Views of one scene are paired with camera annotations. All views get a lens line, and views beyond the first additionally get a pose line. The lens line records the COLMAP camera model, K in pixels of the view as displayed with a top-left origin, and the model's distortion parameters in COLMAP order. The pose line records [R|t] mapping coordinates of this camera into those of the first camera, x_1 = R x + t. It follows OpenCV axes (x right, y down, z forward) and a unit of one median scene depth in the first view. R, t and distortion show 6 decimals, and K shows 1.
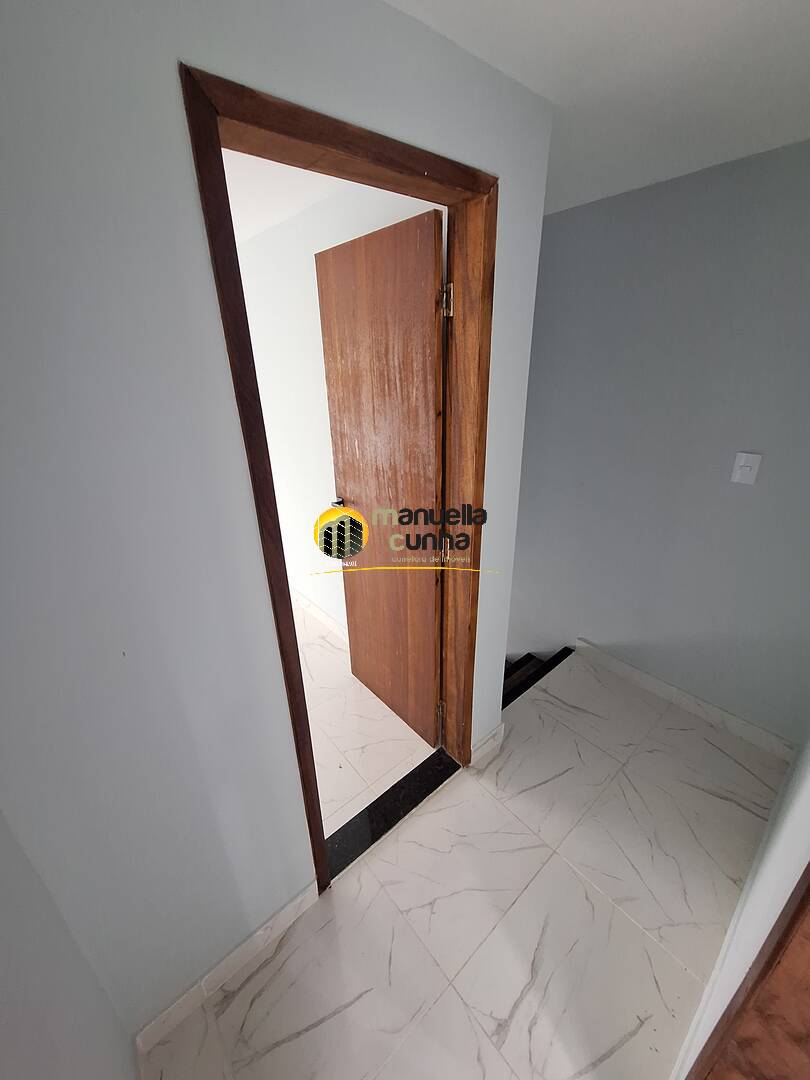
lens RADIAL K [[429.0, 0, 405.2], [0, 429.0, 542.7], [0, 0, 1]] dist [-0.004645, 0.001236]
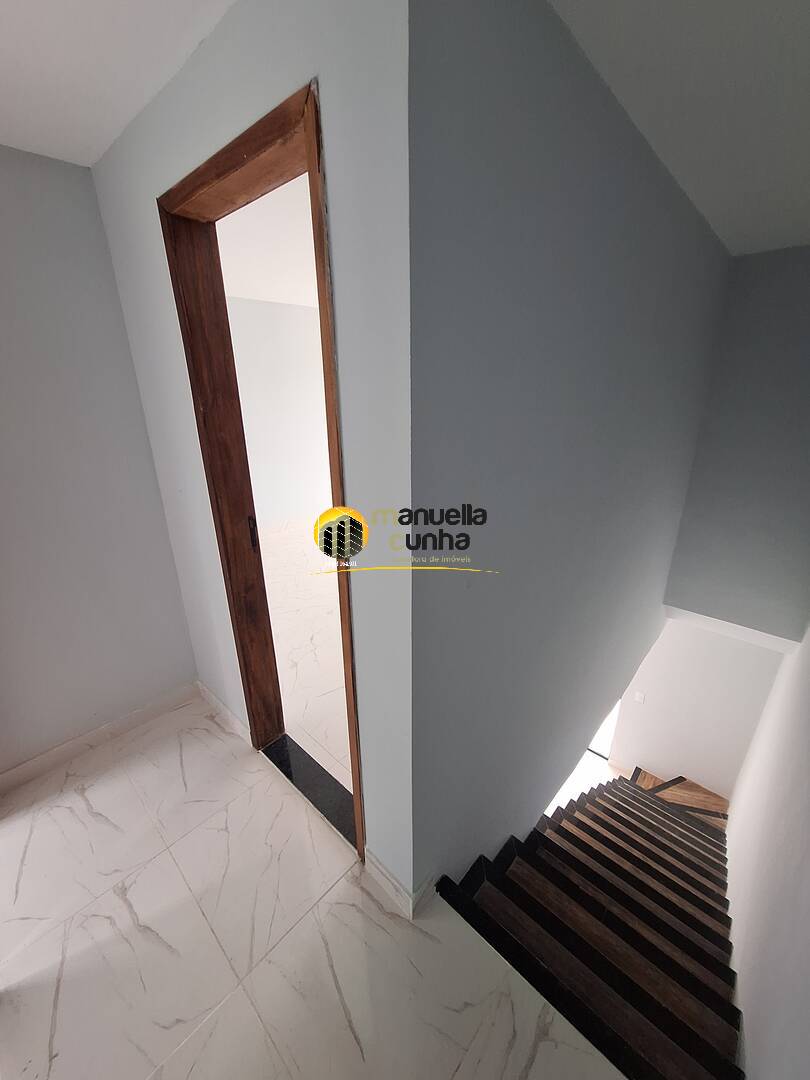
lens RADIAL K [[429.0, 0, 406.4], [0, 429.0, 538.3], [0, 0, 1]] dist [-0.004645, 0.001236]
pose [[0.115044, 0.371287, -0.921364, 0.905024], [-0.387799, 0.870709, 0.302453, -0.370684], [0.914536, 0.322509, 0.244155, 0.938415]]
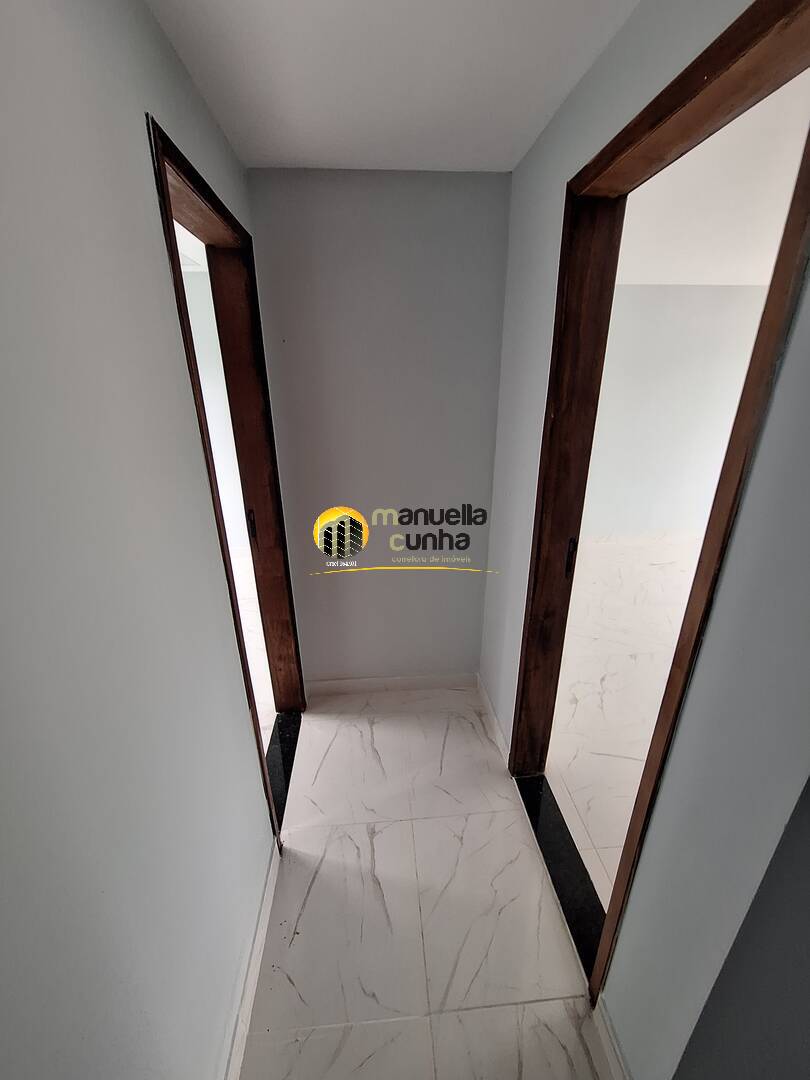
lens RADIAL K [[429.0, 0, 406.0], [0, 429.0, 537.9], [0, 0, 1]] dist [-0.004645, 0.001236]
pose [[-0.589805, 0.322365, -0.740412, 0.746906], [-0.295232, 0.767321, 0.569259, -0.371580], [0.751644, 0.554345, -0.357398, 0.880496]]
